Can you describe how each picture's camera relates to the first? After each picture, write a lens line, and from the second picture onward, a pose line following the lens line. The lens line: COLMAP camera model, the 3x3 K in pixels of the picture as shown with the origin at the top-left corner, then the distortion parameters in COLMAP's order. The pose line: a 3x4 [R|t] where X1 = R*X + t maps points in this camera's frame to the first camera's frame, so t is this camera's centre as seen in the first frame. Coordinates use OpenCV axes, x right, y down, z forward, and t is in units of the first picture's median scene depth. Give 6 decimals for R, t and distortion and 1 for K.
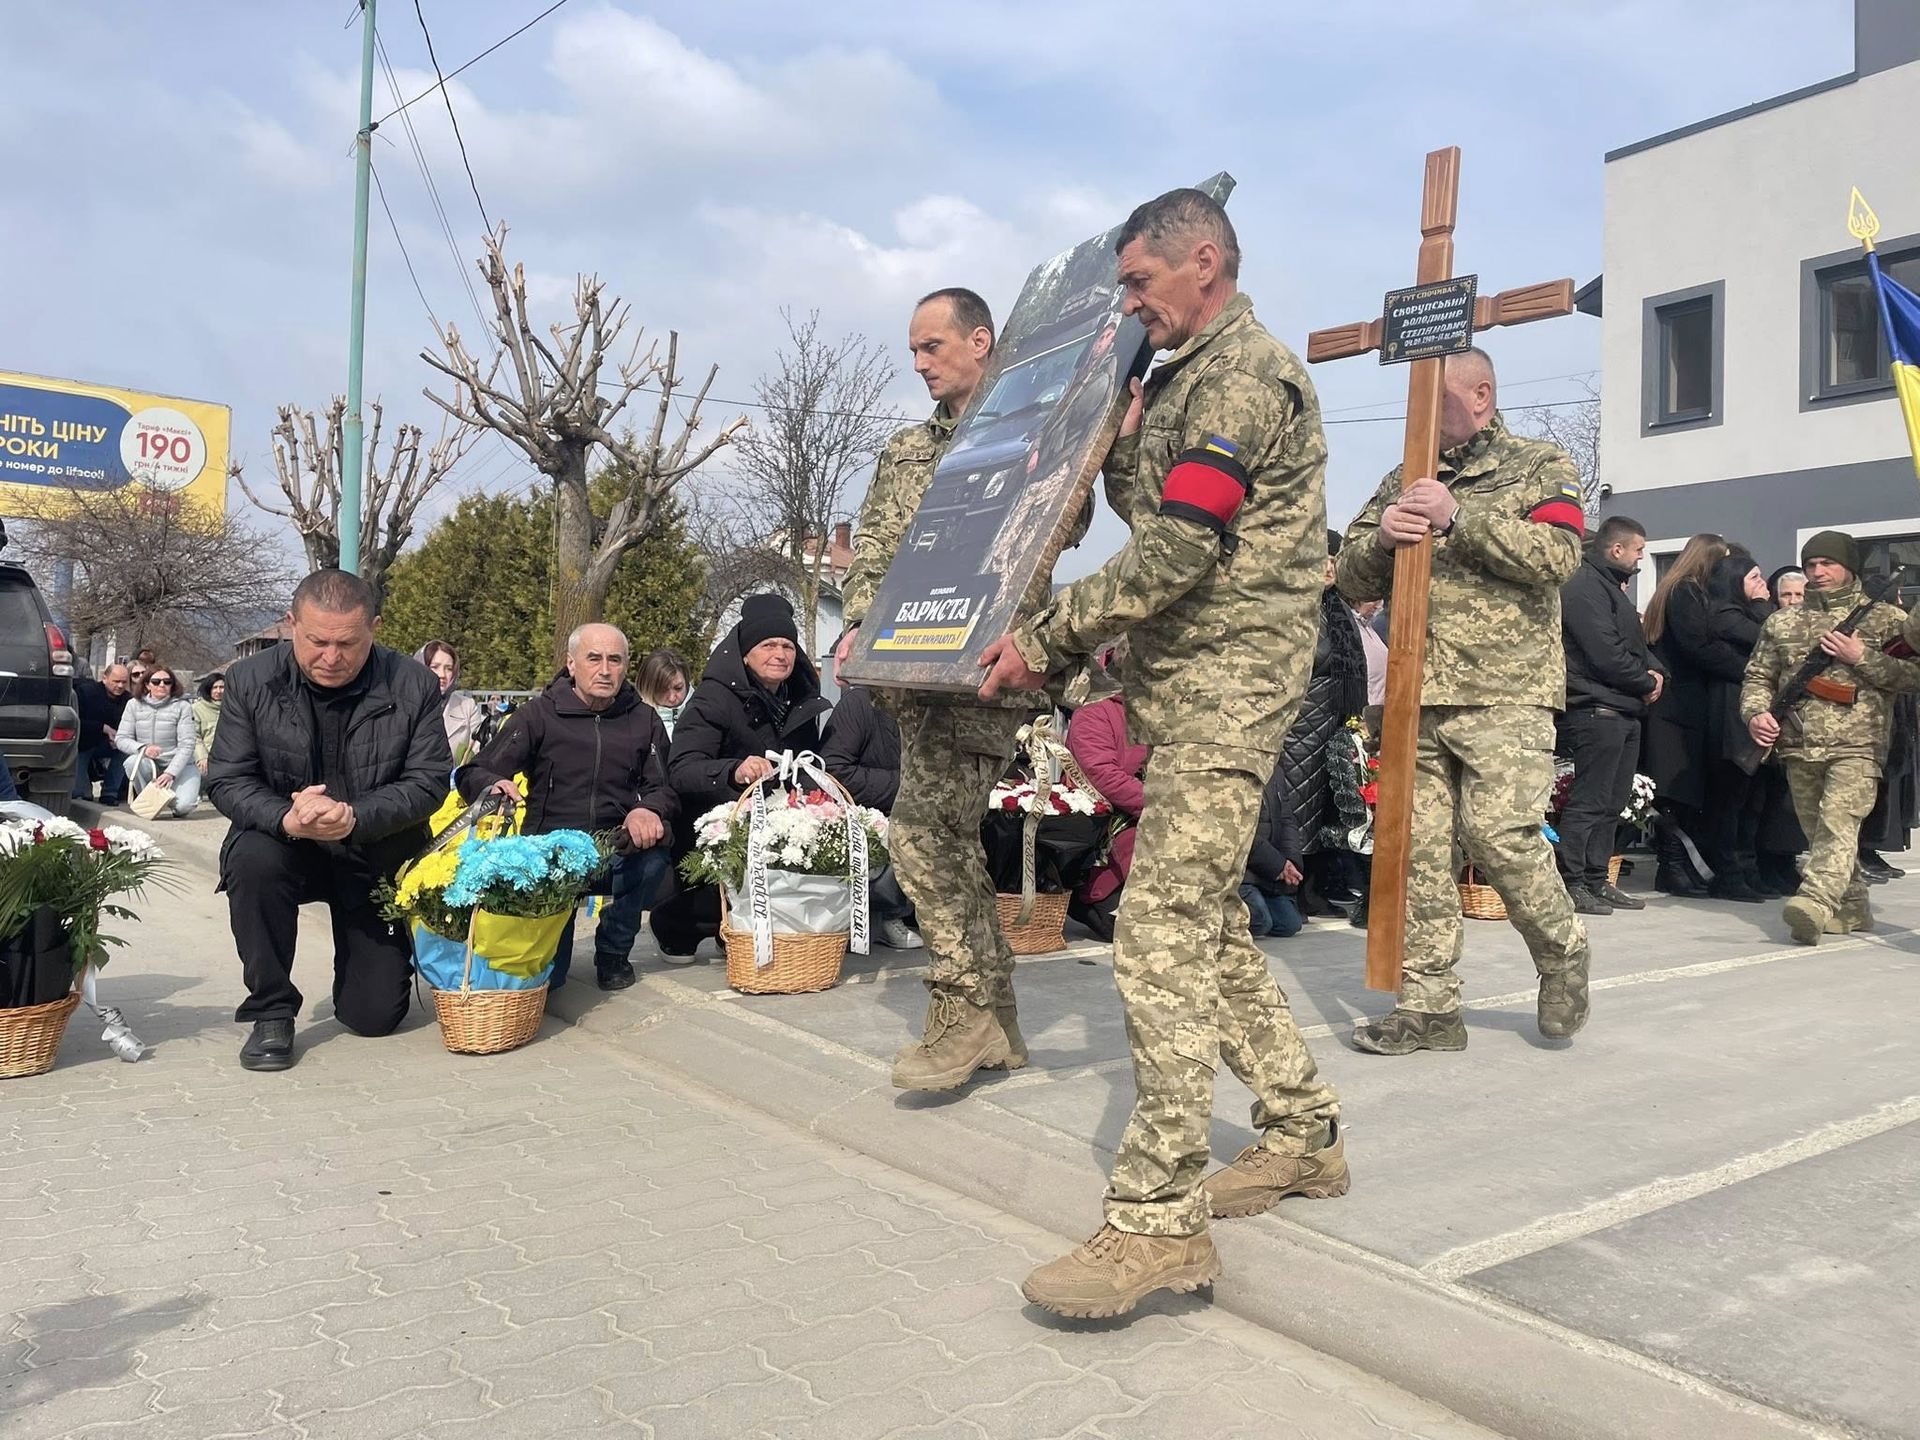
lens RADIAL K [[1416.8, 0, 949.8], [0, 1416.8, 704.4], [0, 0, 1]] dist [0.084978, -0.104283]
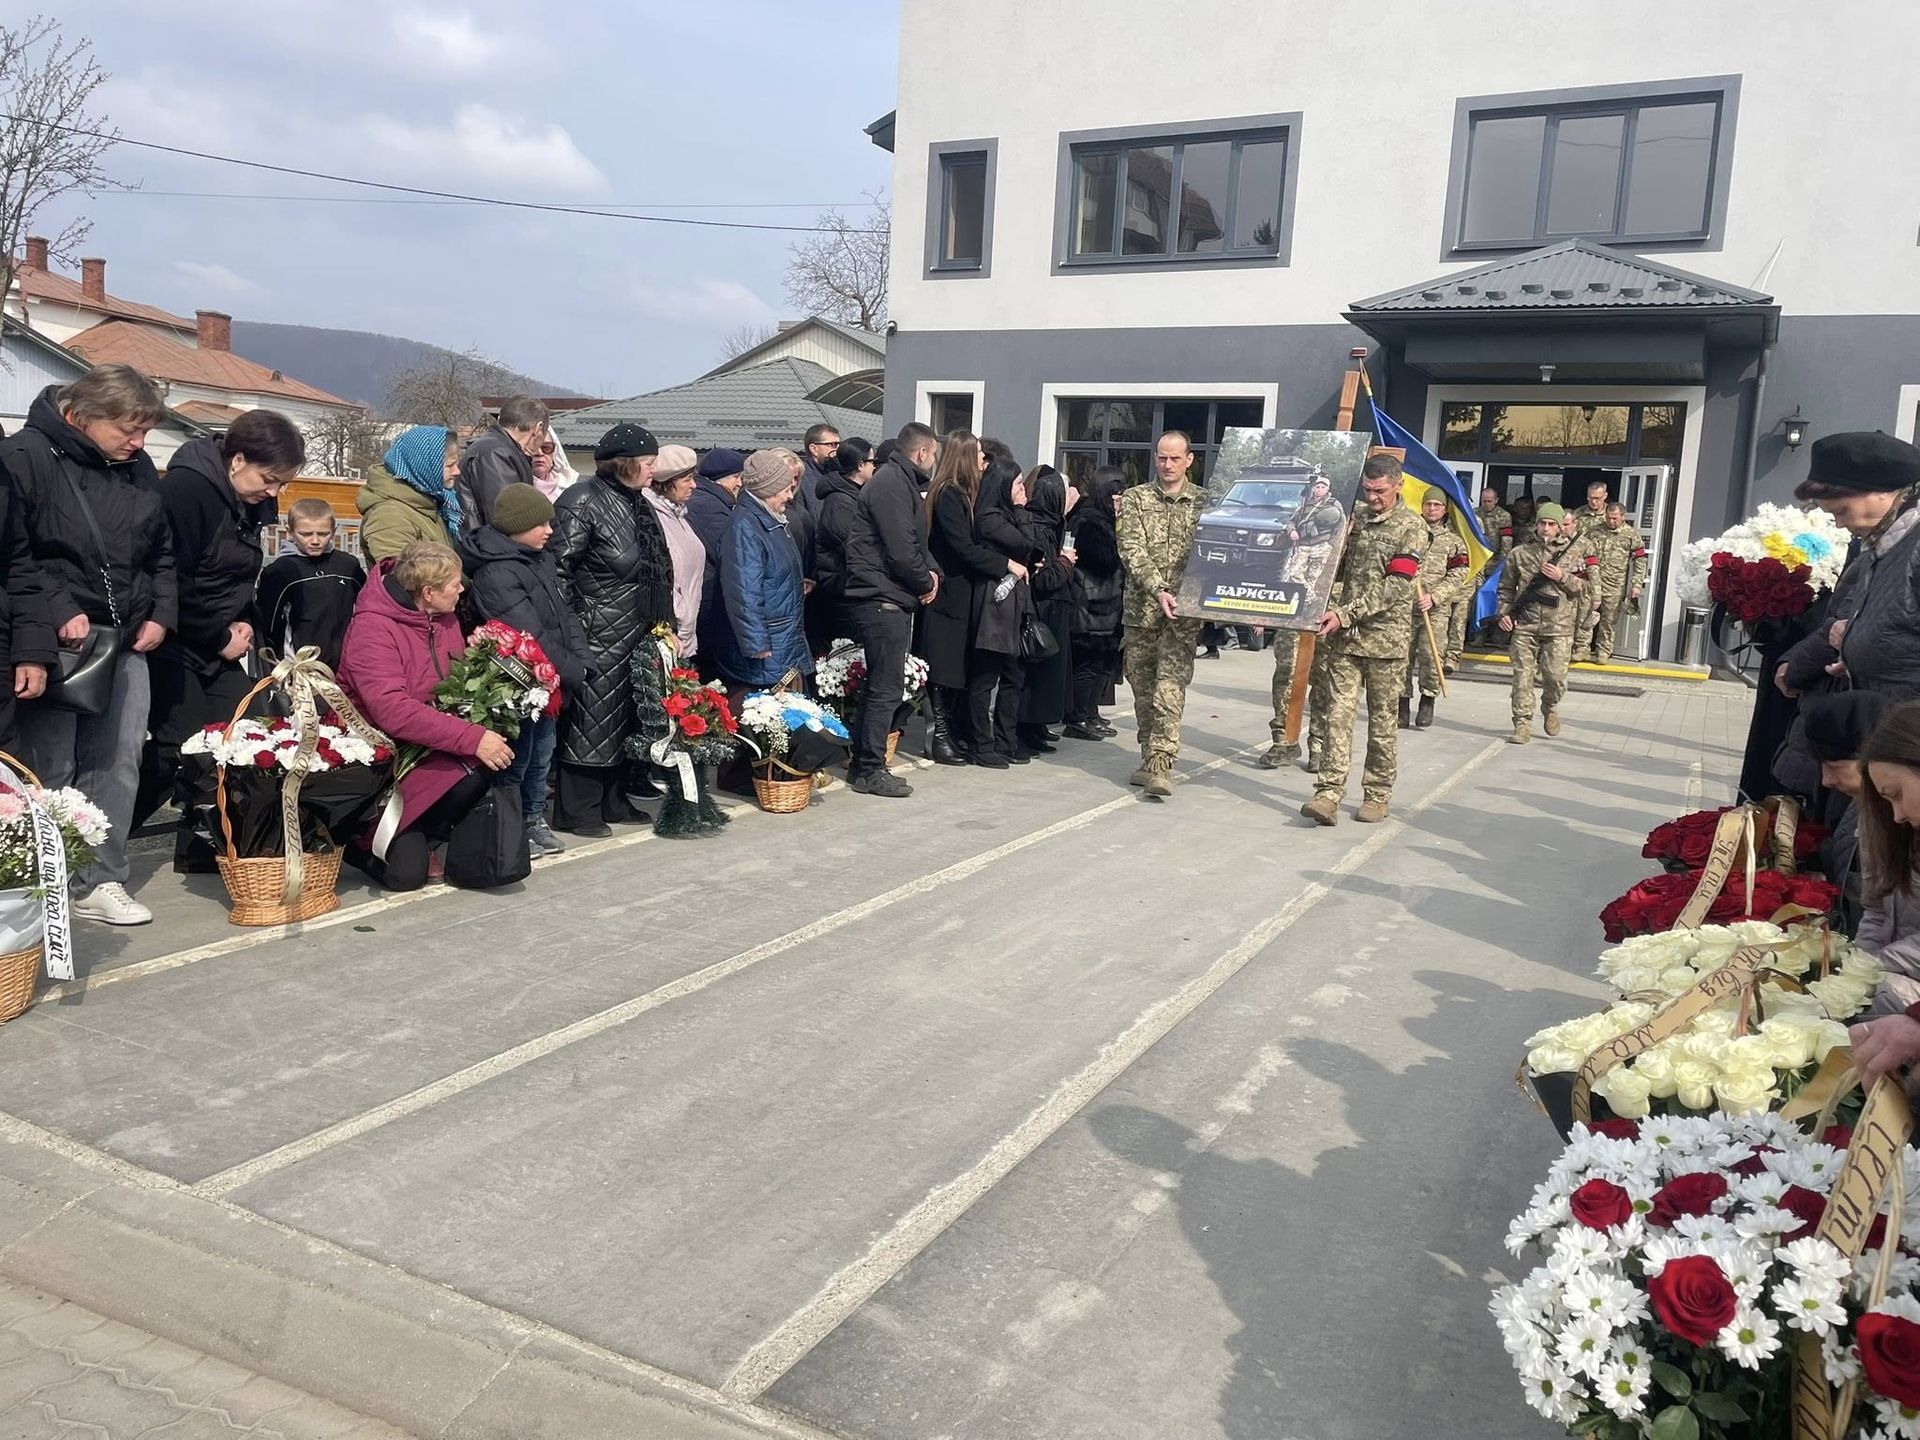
lens RADIAL K [[1416.8, 0, 949.8], [0, 1416.8, 704.4], [0, 0, 1]] dist [0.084978, -0.104283]
pose [[0.887543, -0.027443, 0.459908, 0.012315], [-0.045369, 0.988167, 0.146520, -0.111418], [-0.458486, -0.150908, 0.875795, 0.064779]]
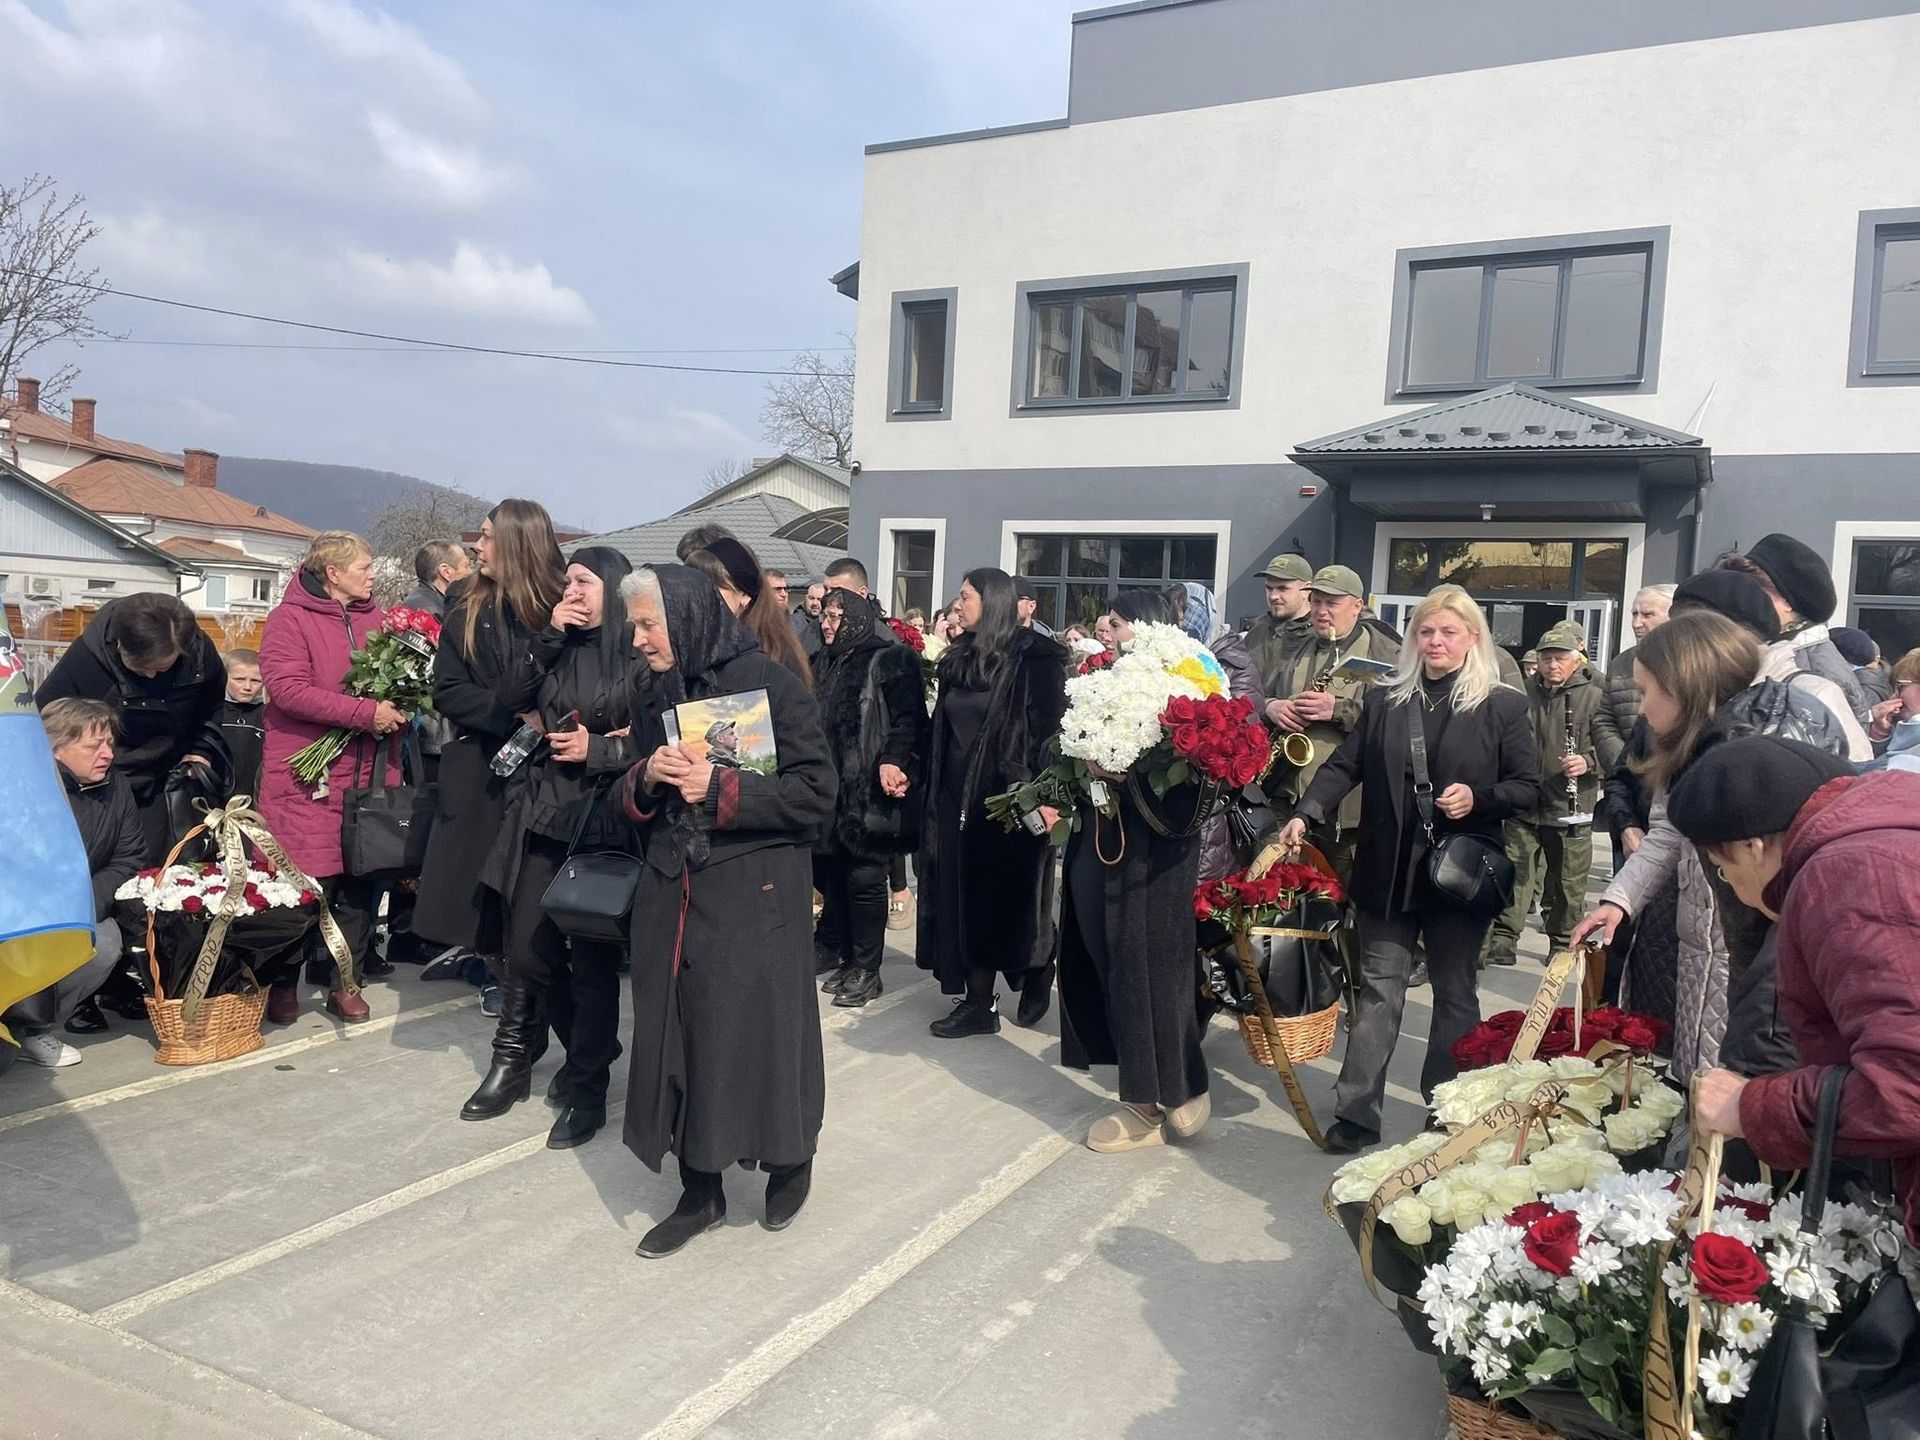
lens RADIAL K [[1425.0, 0, 931.1], [0, 1425.0, 732.3], [0, 0, 1]] dist [0.092525, -0.117165]
pose [[0.888732, 0.000902, 0.458426, 0.039082], [-0.041365, 0.996077, 0.078232, -0.133283], [-0.456557, -0.088490, 0.885283, -0.009826]]
